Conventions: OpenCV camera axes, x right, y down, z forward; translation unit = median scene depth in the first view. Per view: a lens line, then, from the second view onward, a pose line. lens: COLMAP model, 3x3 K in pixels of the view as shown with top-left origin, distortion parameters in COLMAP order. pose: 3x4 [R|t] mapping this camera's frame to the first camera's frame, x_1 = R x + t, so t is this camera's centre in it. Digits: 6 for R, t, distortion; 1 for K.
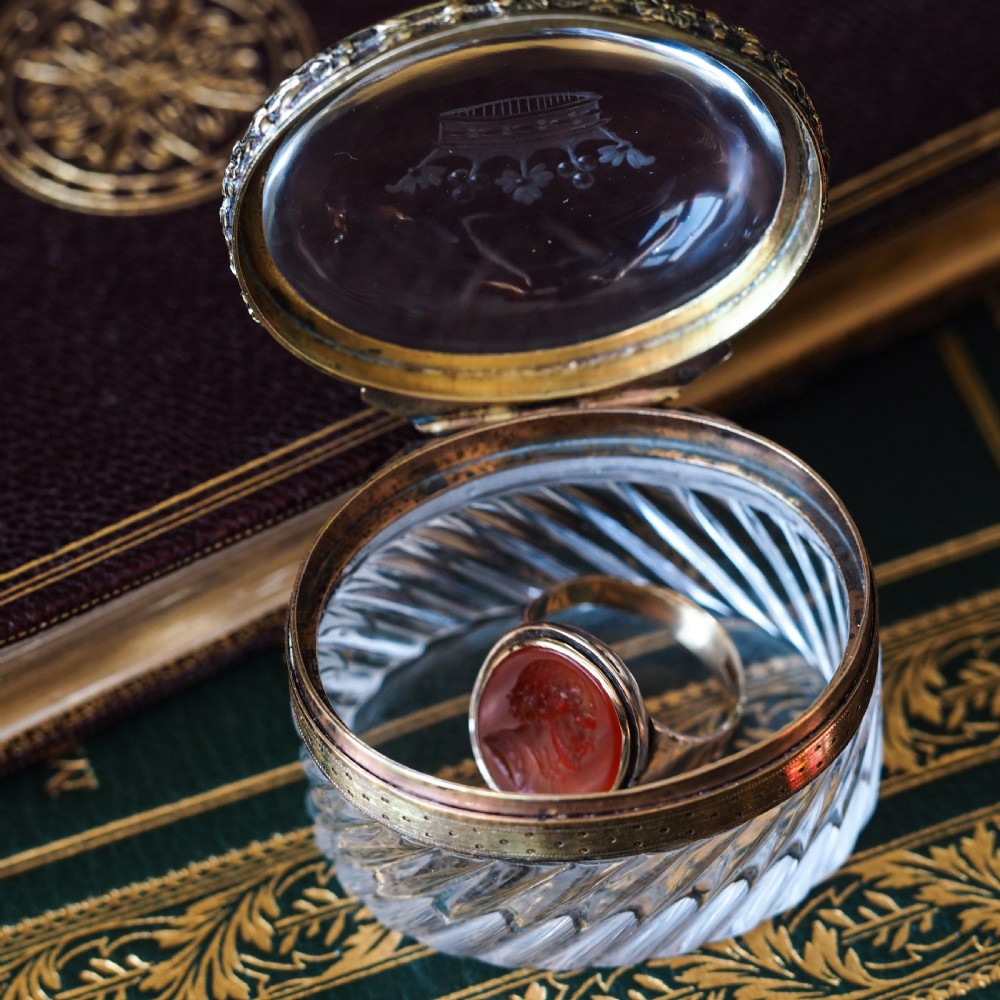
lens RADIAL K [[5198.6, 0, 500.0], [0, 5198.6, 500.0], [0, 0, 1]] dist [0.089054, -1.300255]
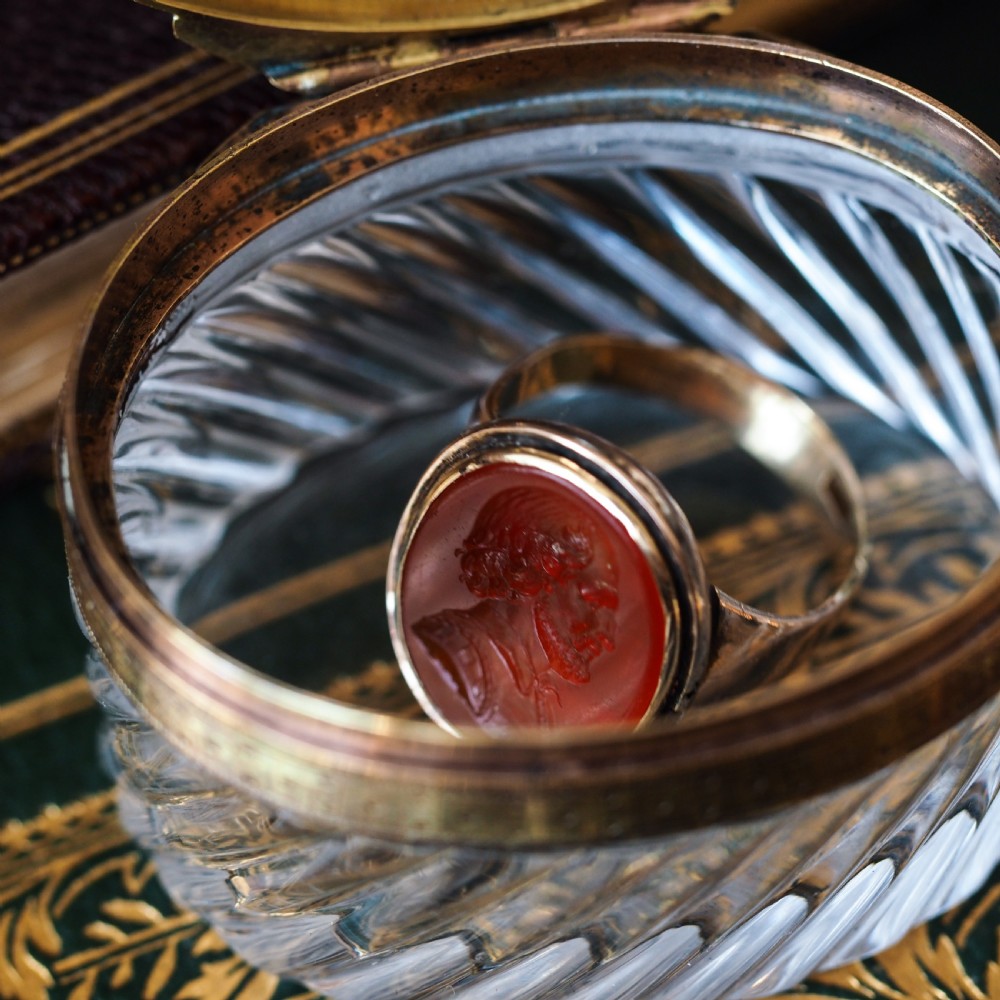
lens RADIAL K [[6828.9, 0, 500.0], [0, 6828.9, 500.0], [0, 0, 1]] dist [-0.528583, 9.414652]
pose [[0.998935, -0.036437, 0.028302, -0.013837], [0.035364, 0.998669, 0.037553, 0.004432], [-0.029633, -0.036512, 0.998894, 0.258317]]
